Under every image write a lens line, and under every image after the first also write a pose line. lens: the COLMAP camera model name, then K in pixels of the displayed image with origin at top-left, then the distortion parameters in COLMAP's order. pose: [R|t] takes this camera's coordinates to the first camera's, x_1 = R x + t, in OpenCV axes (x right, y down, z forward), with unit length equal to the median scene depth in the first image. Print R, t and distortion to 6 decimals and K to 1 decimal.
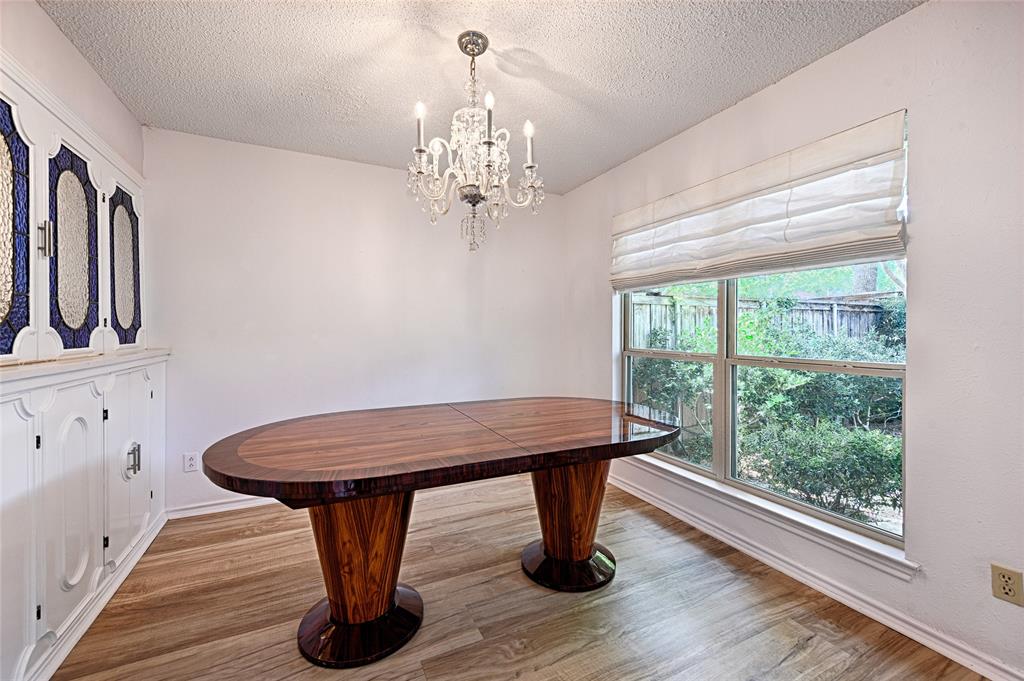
lens RADIAL K [[407.5, 0, 512.0], [0, 407.5, 340.5], [0, 0, 1]] dist [0.001176, 0.000066]
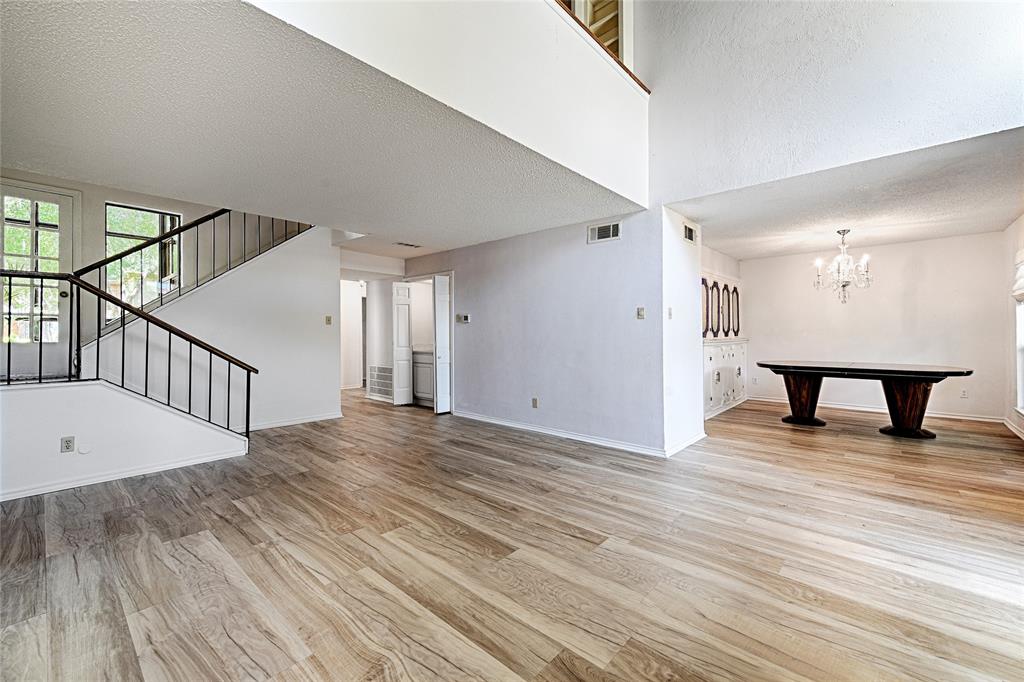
lens RADIAL K [[427.3, 0, 508.5], [0, 427.3, 323.3], [0, 0, 1]] dist [-0.001223, -0.003530]
pose [[0.371903, -0.023939, -0.927963, 1.628204], [-0.016733, 0.999332, -0.032486, 0.051020], [0.928121, 0.027609, 0.371254, -2.070000]]
